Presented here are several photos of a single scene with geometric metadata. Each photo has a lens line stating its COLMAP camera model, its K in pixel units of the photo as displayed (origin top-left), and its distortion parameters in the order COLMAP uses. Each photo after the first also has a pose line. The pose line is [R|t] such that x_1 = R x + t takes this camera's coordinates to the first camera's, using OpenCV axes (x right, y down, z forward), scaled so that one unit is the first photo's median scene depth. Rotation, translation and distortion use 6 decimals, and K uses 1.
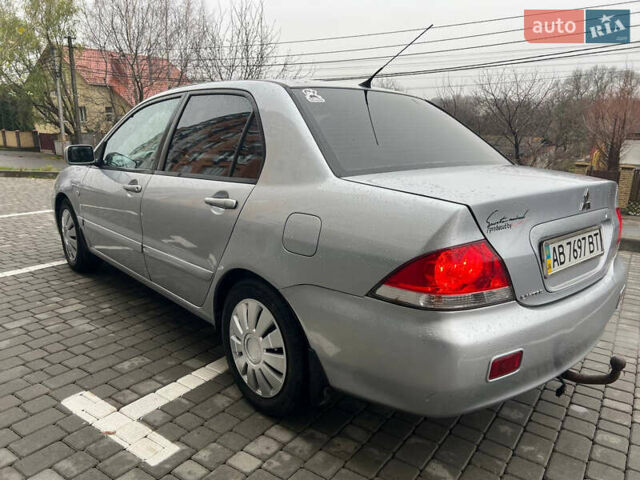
lens RADIAL K [[528.2, 0, 320.0], [0, 528.2, 240.0], [0, 0, 1]] dist [0.012112, 0.003521]
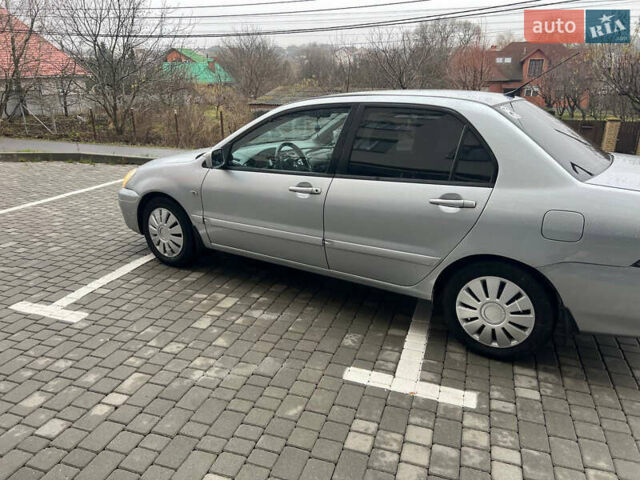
lens RADIAL K [[528.2, 0, 320.0], [0, 528.2, 240.0], [0, 0, 1]] dist [0.012112, 0.003521]
pose [[0.958256, -0.107635, 0.264879, -0.840194], [0.082609, 0.991151, 0.103904, -0.141891], [-0.273719, -0.077685, 0.958667, -0.123847]]
